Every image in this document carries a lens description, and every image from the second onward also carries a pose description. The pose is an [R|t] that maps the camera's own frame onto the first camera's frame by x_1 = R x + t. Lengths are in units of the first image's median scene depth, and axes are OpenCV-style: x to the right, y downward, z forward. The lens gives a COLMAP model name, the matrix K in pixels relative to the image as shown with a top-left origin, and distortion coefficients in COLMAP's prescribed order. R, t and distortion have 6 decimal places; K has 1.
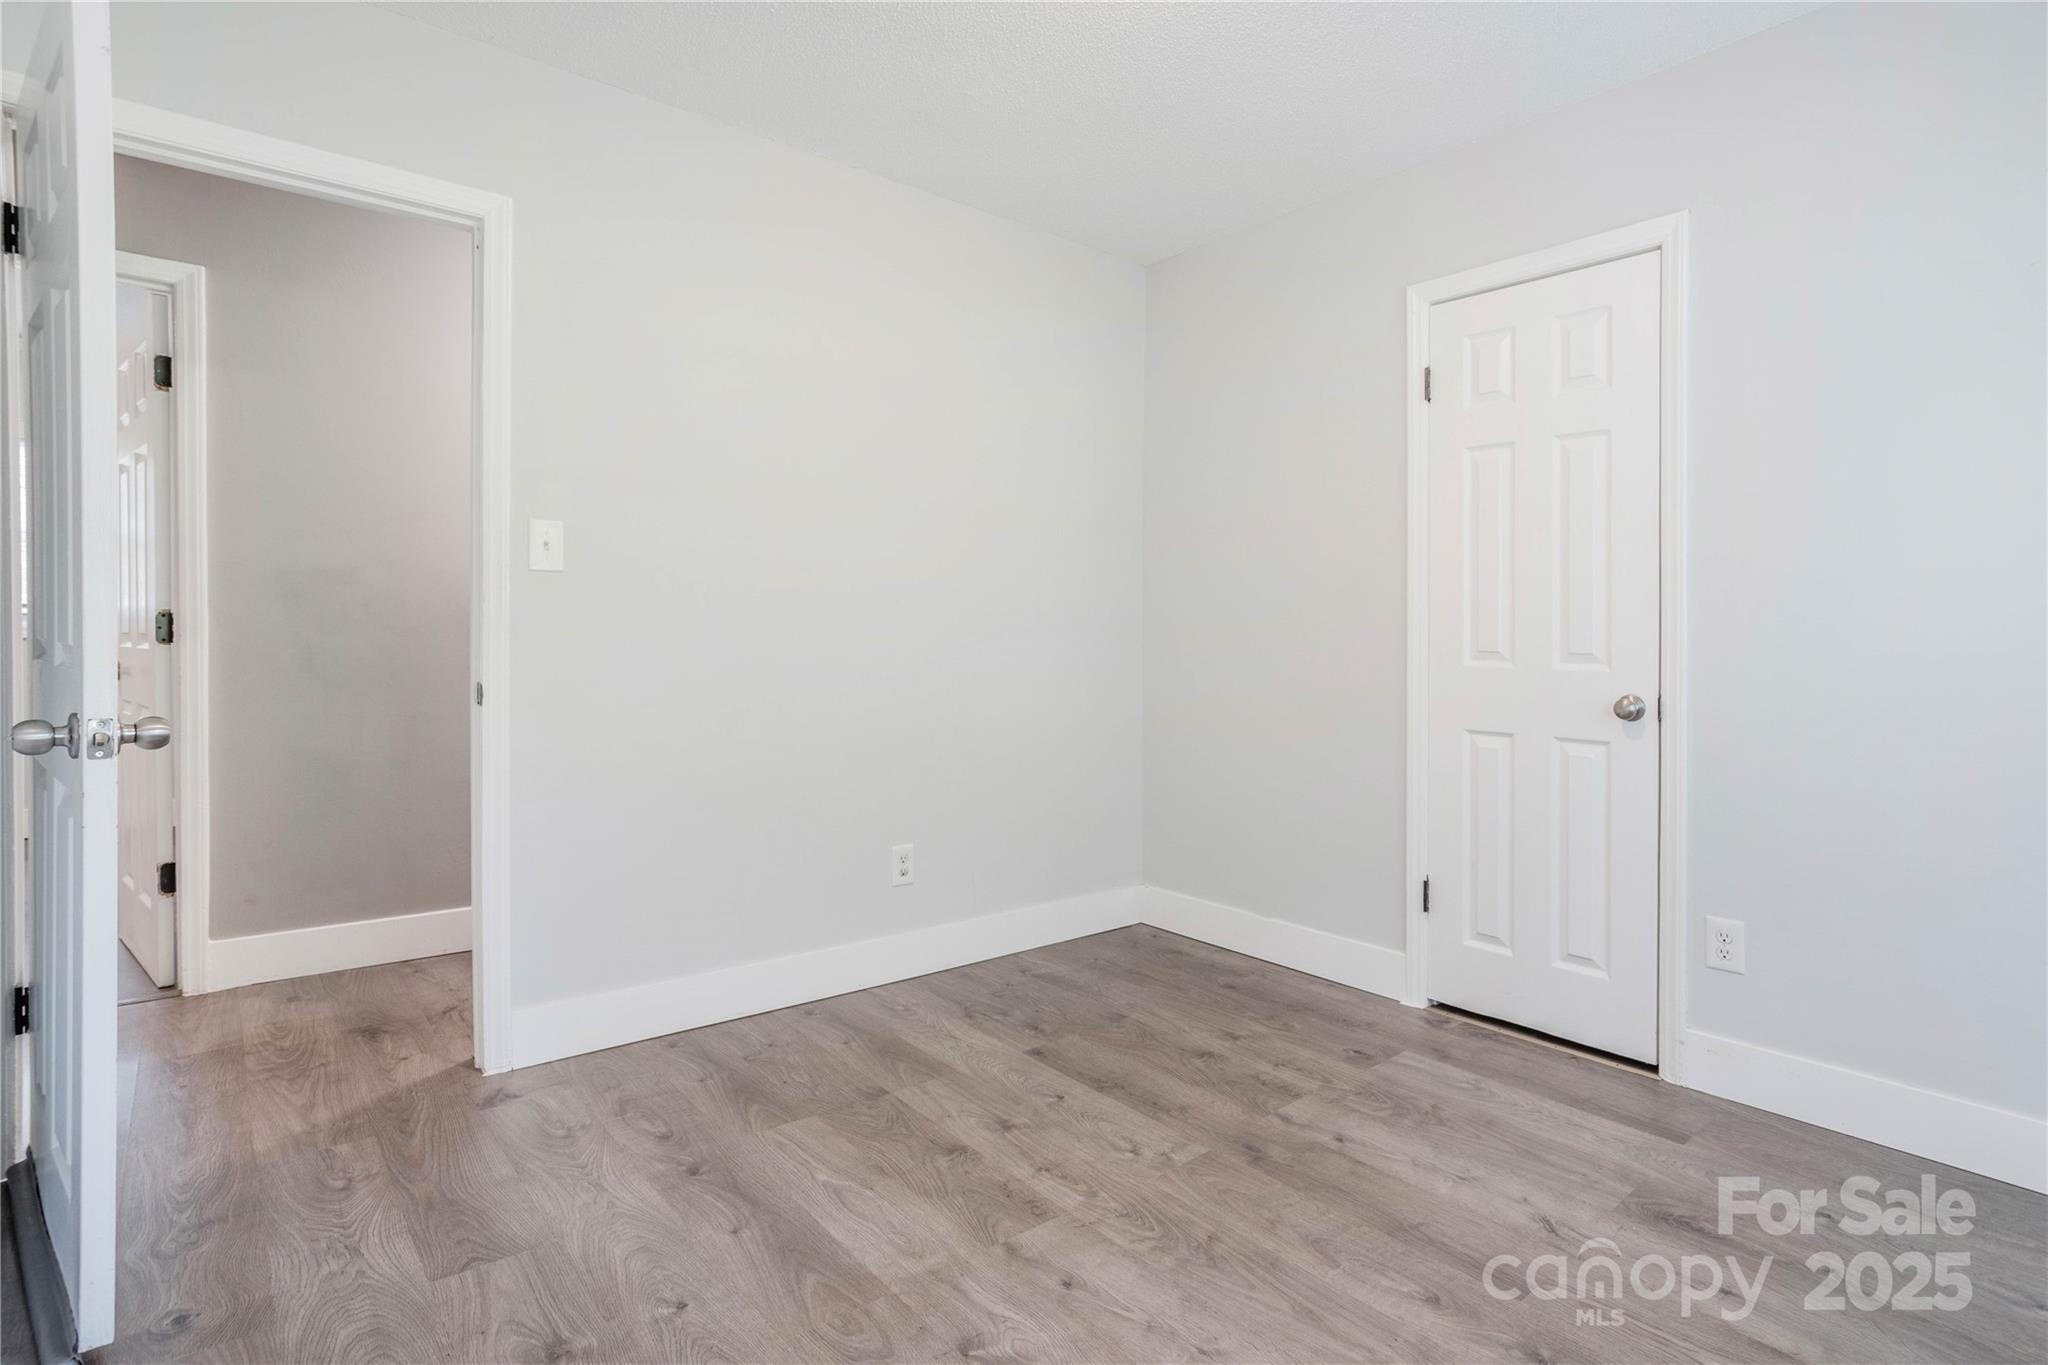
lens RADIAL K [[1007.9, 0, 1020.0], [0, 1007.9, 667.5], [0, 0, 1]] dist [-0.006739, 0.001337]
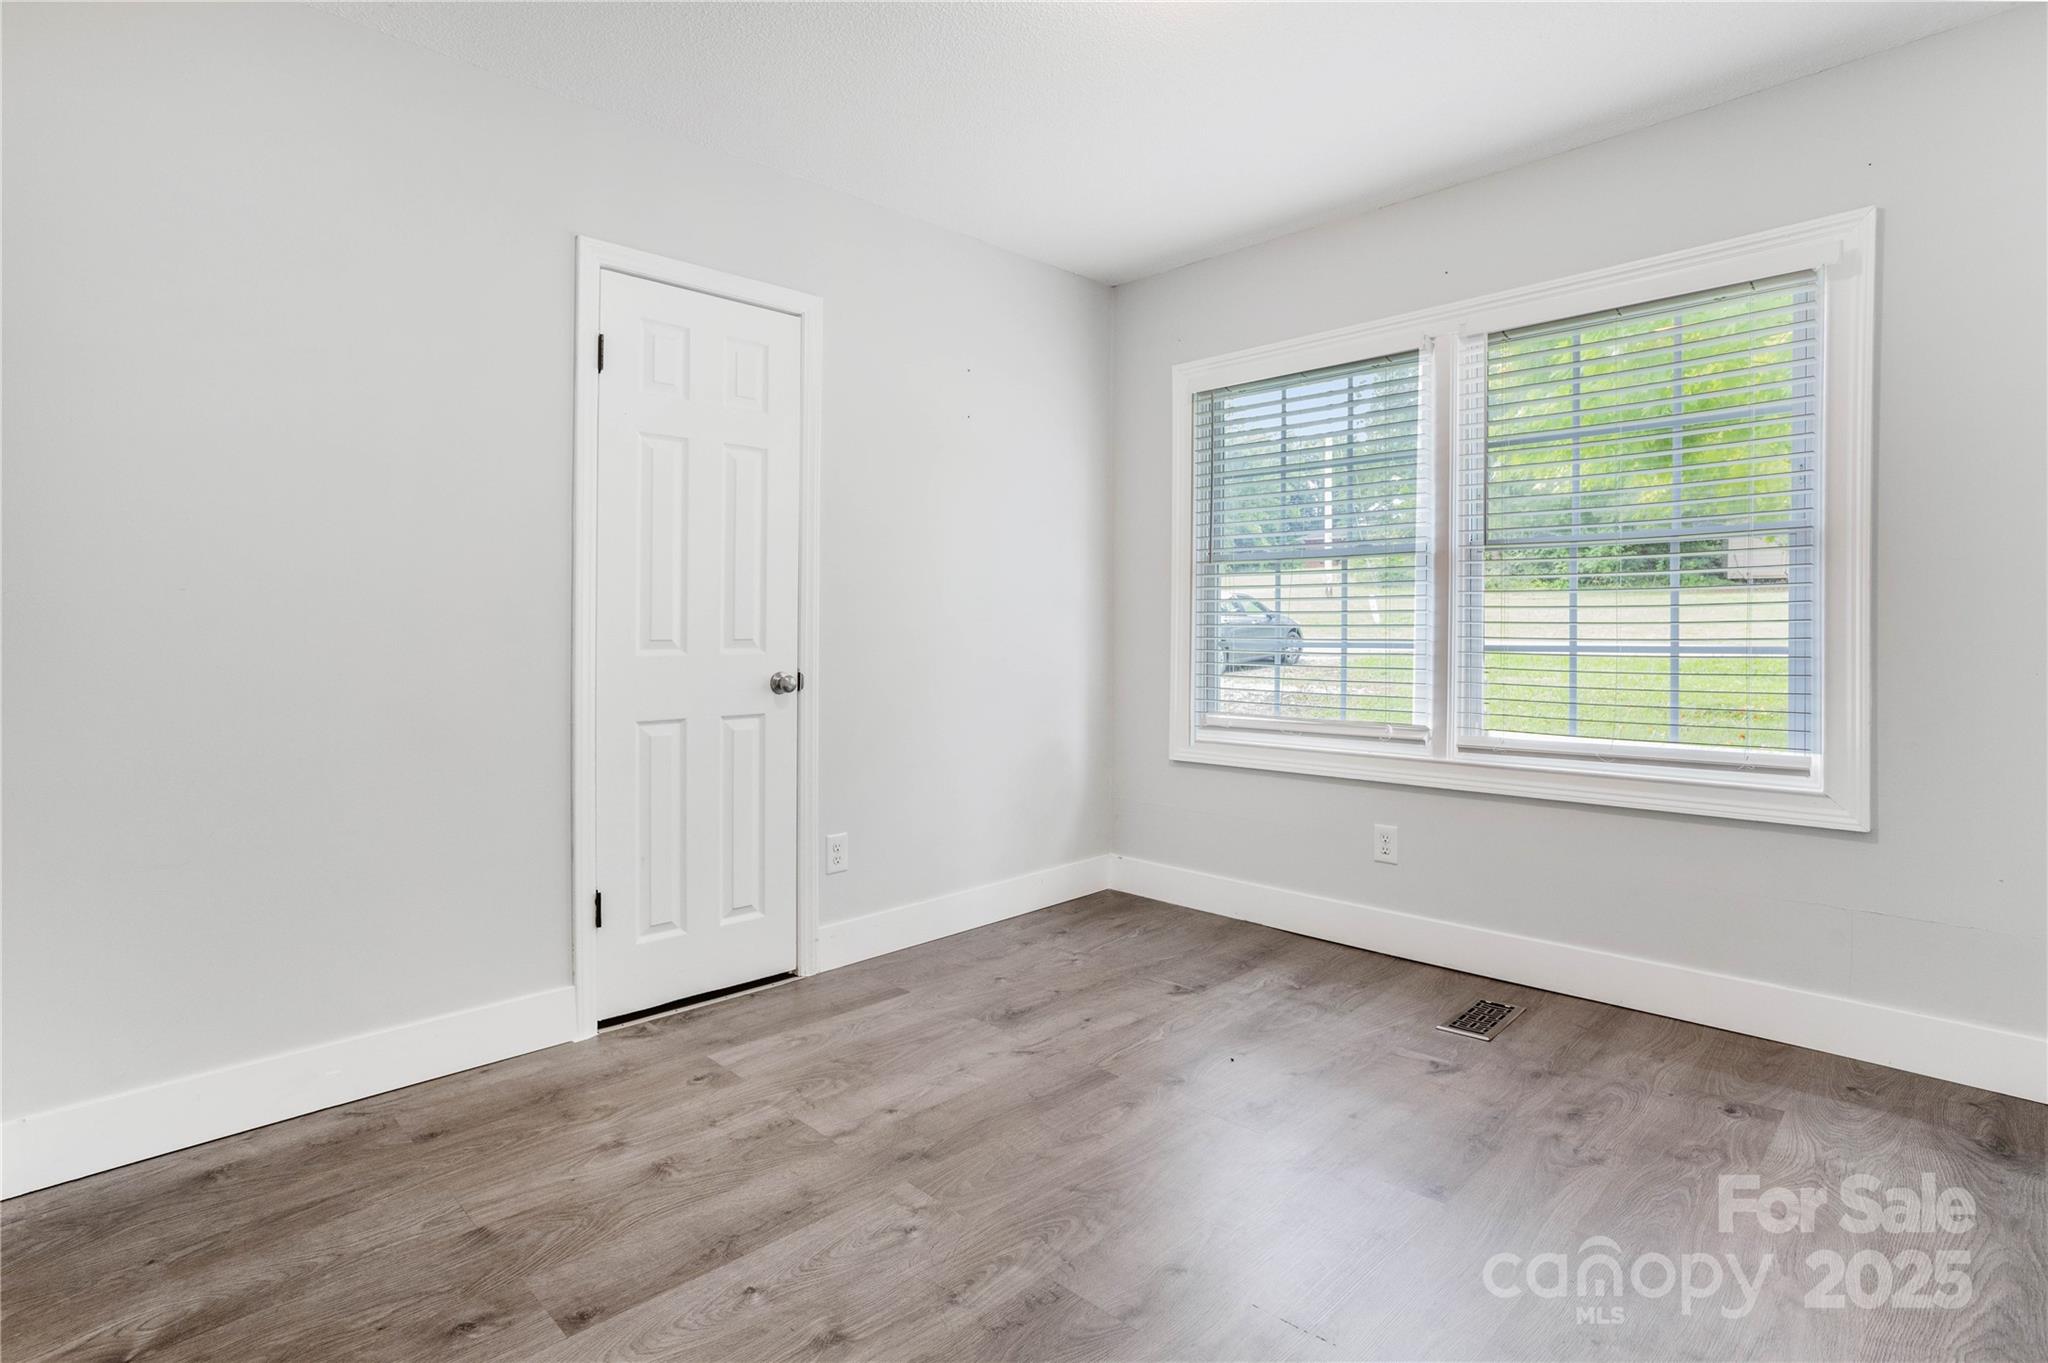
lens RADIAL K [[1007.9, 0, 1013.1], [0, 1007.9, 618.6], [0, 0, 1]] dist [-0.006739, 0.001337]
pose [[-0.071733, 0.000356, 0.997424, -0.616568], [0.024974, 0.999687, 0.001440, -0.032645], [-0.997111, 0.025013, -0.071720, 0.790318]]
